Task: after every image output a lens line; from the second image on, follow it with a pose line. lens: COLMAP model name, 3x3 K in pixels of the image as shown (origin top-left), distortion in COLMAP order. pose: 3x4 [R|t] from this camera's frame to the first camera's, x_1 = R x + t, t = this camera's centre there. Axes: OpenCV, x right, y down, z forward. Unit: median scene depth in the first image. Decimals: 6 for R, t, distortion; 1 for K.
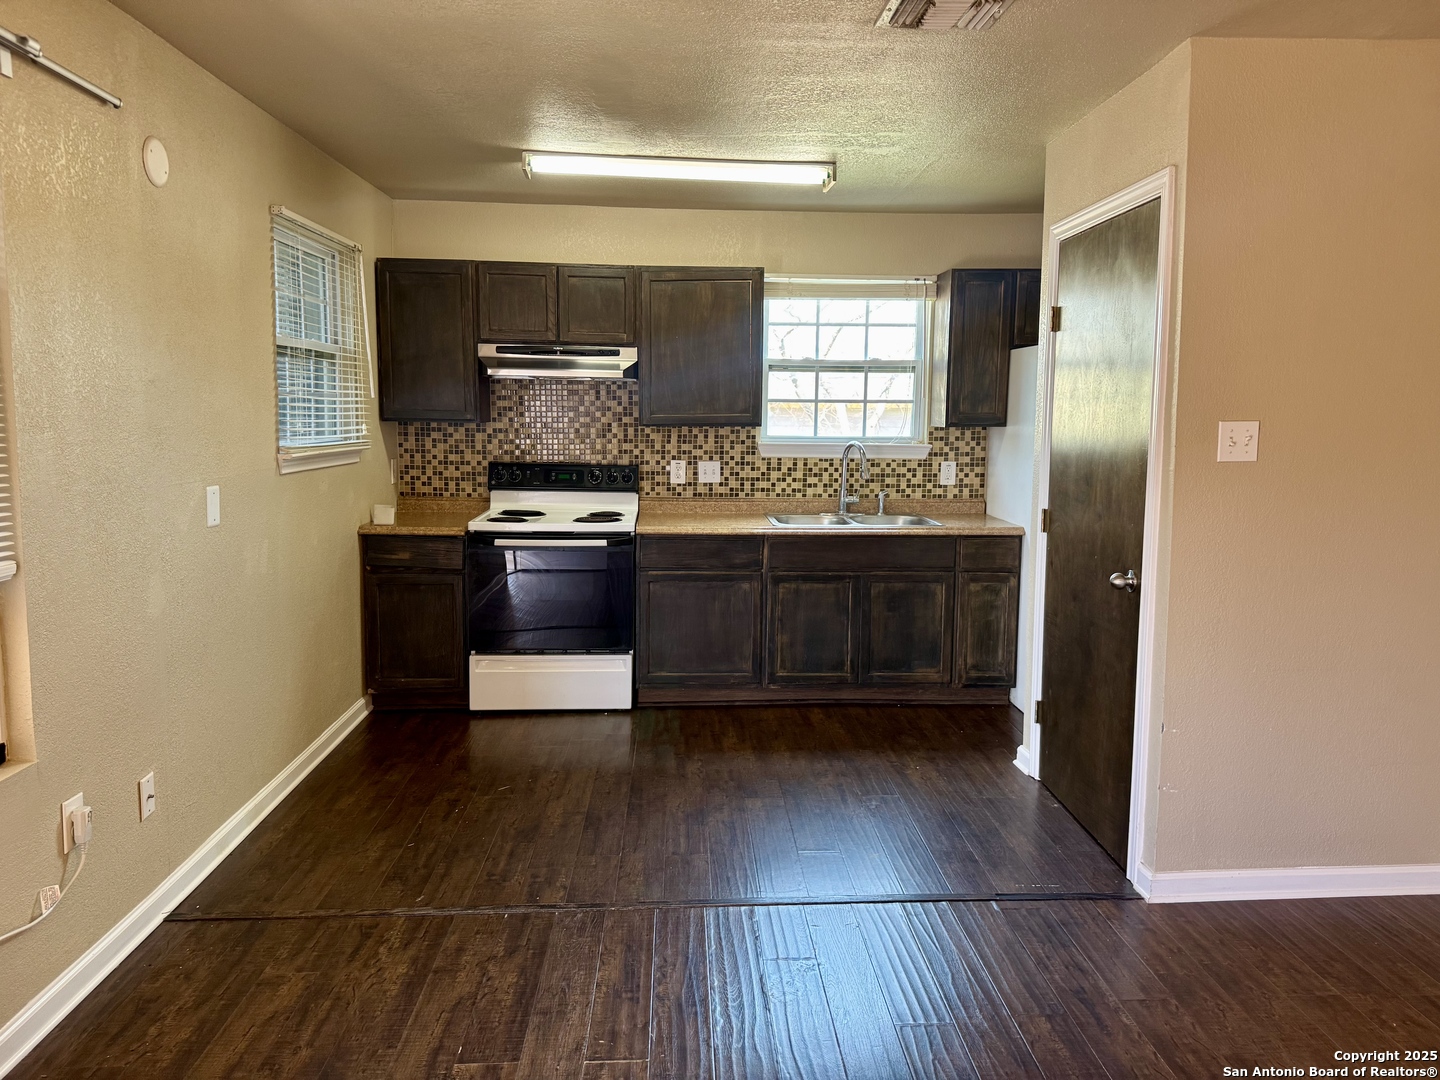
lens RADIAL K [[1004.4, 0, 720.0], [0, 1004.4, 540.0], [0, 0, 1]] dist [0.117177, -0.174827]
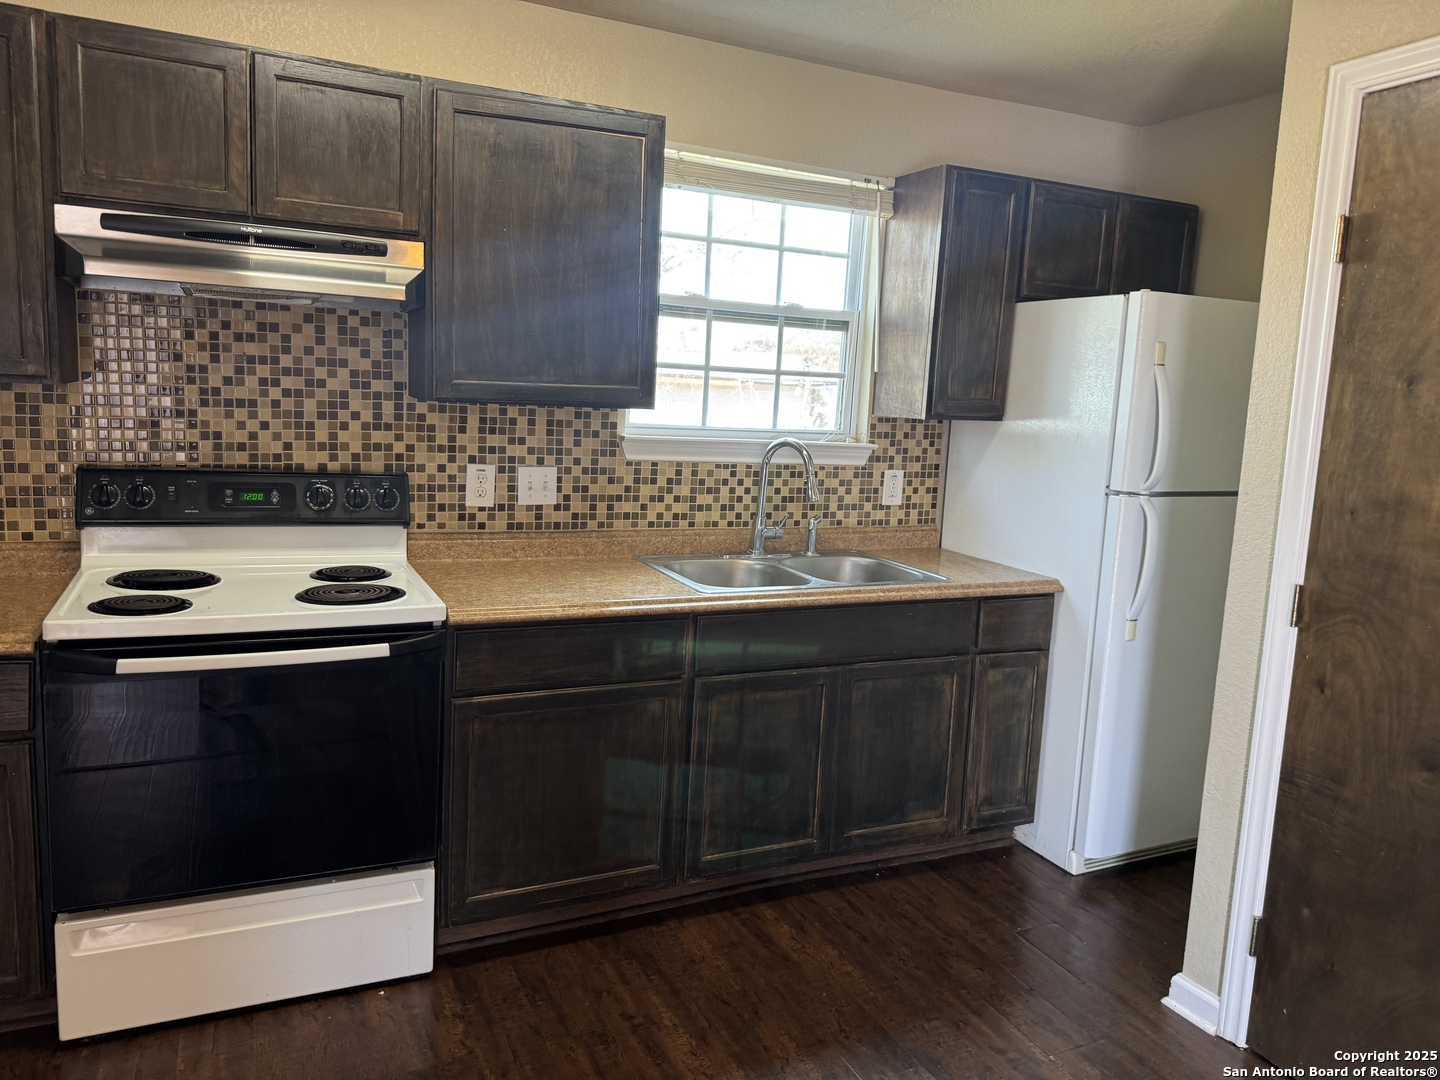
lens RADIAL K [[1004.4, 0, 720.0], [0, 1004.4, 540.0], [0, 0, 1]] dist [0.117177, -0.174827]
pose [[0.923314, -0.020120, 0.383519, -0.133193], [0.008276, 0.999437, 0.032509, -0.054999], [-0.383957, -0.026842, 0.922961, 0.441252]]
